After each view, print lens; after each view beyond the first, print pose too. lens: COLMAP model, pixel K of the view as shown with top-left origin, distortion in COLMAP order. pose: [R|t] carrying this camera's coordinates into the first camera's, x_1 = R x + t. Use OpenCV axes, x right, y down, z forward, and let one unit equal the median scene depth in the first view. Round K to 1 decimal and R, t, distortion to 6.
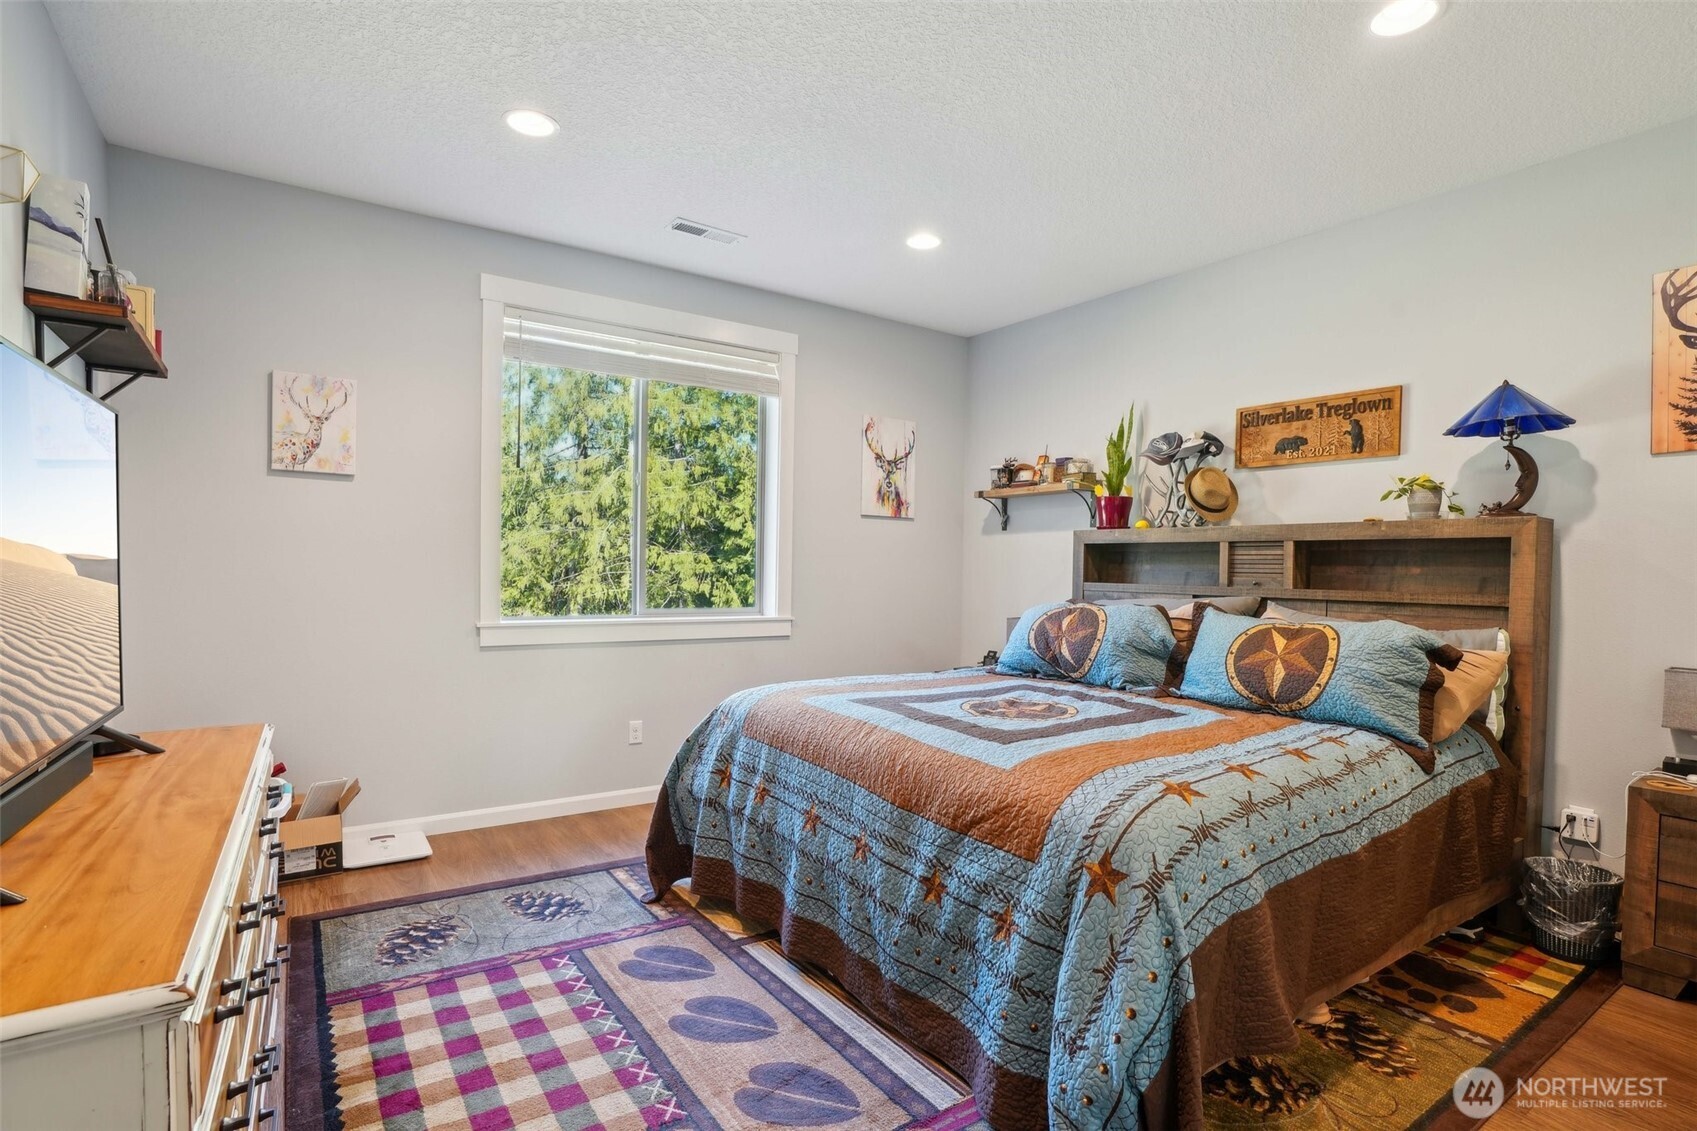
lens RADIAL K [[844.5, 0, 846.7], [0, 844.5, 579.9], [0, 0, 1]] dist [-0.027219, 0.005348]
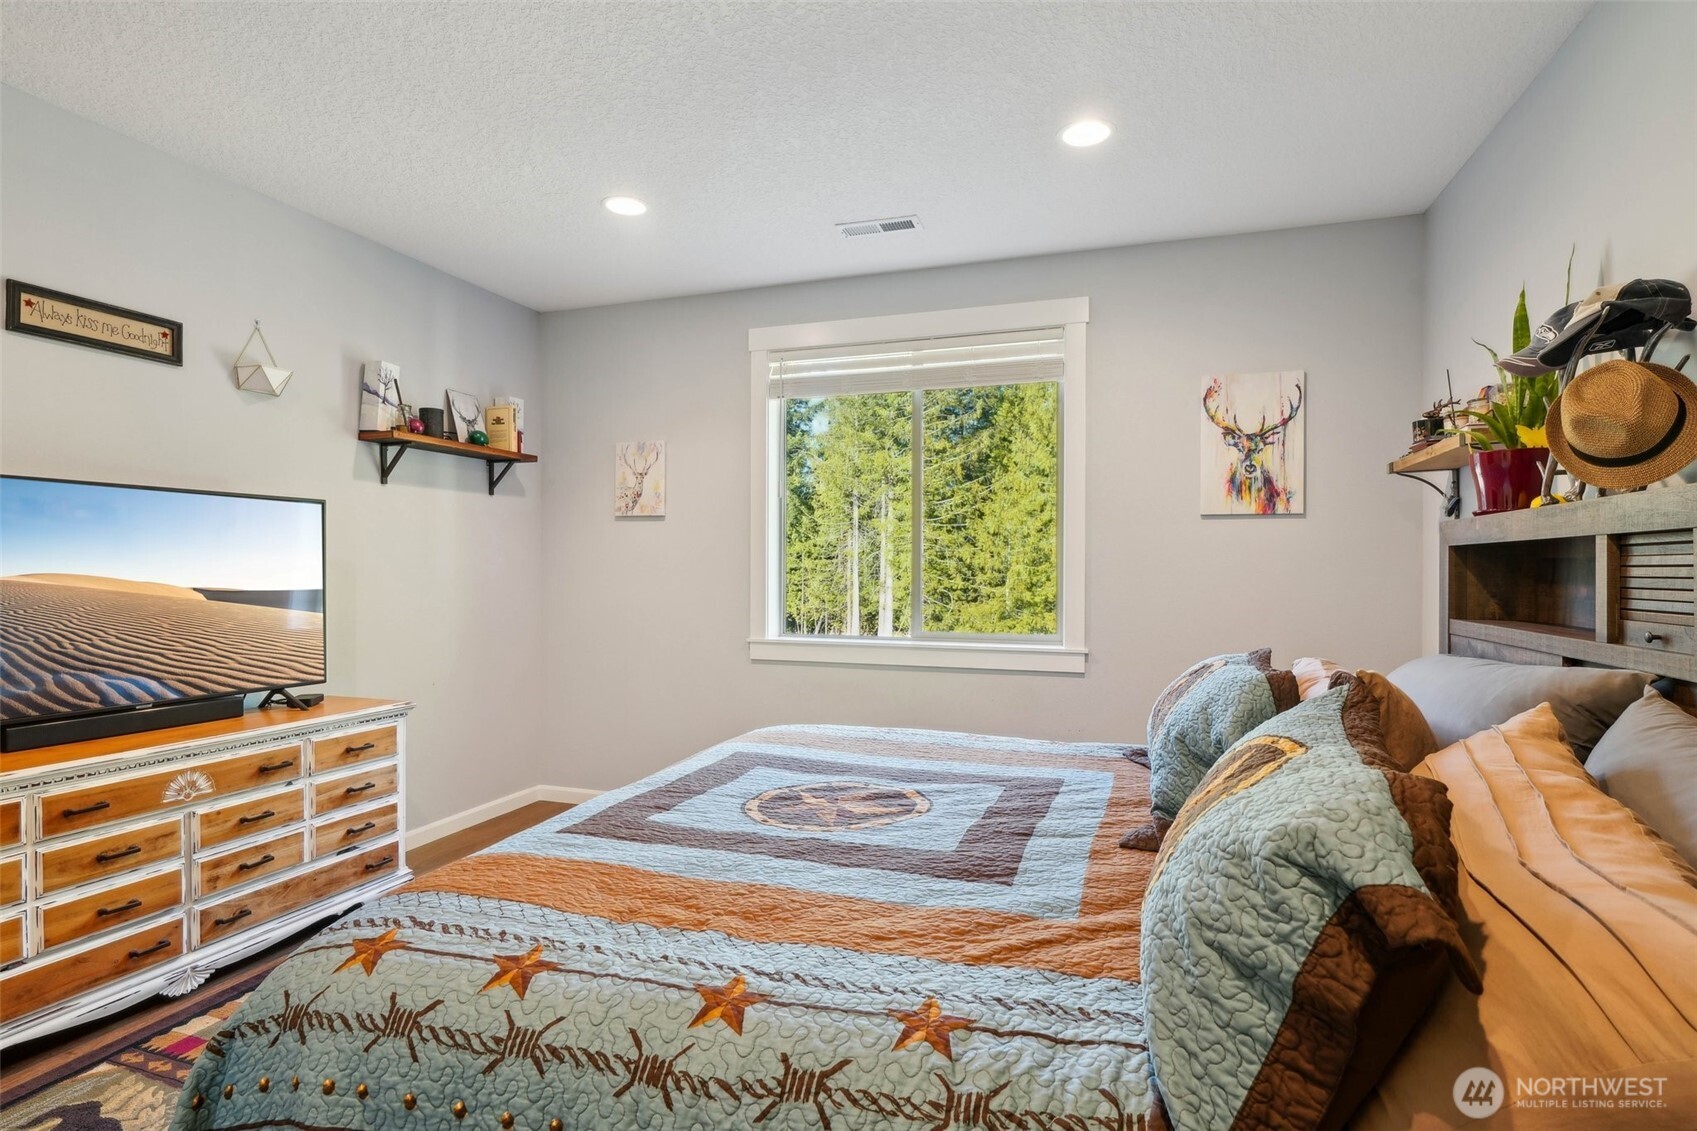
lens RADIAL K [[844.5, 0, 835.5], [0, 844.5, 554.1], [0, 0, 1]] dist [-0.027219, 0.005348]
pose [[0.588262, -0.028163, -0.808180, 0.574521], [-0.006161, 0.999208, -0.039304, -0.018314], [0.808647, 0.028100, 0.587623, 0.450764]]
